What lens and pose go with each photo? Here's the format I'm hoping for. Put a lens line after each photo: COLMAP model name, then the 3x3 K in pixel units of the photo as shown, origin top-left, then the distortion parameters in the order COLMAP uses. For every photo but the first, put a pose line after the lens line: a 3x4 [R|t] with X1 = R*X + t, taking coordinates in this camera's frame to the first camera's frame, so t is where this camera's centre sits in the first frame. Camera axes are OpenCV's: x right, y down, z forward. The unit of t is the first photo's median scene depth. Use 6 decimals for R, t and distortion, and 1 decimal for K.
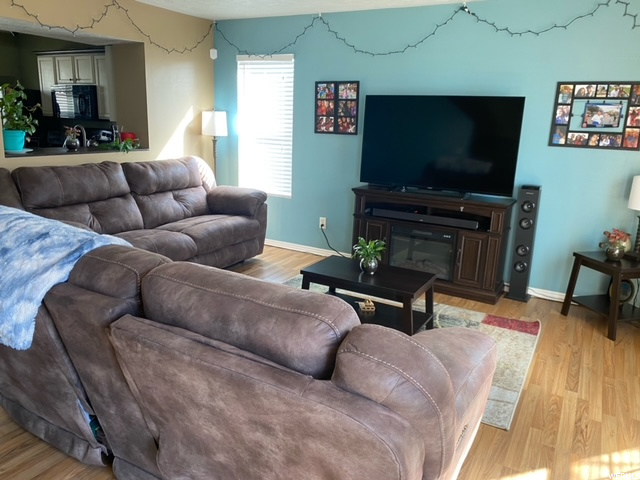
lens RADIAL K [[492.4, 0, 321.3], [0, 492.4, 237.8], [0, 0, 1]] dist [0.041356, -0.020865]
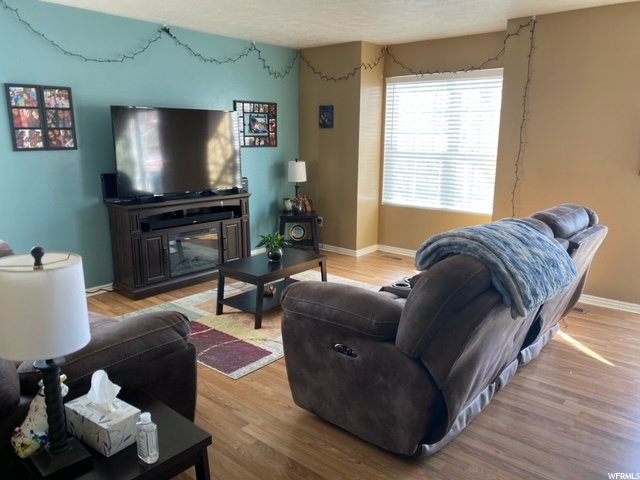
lens RADIAL K [[492.4, 0, 320.8], [0, 492.4, 243.4], [0, 0, 1]] dist [0.041356, -0.020865]
pose [[0.226941, -0.252048, 0.940728, -0.694571], [0.230820, 0.952330, 0.199474, -0.127110], [-0.946161, 0.171870, 0.274301, 0.384355]]
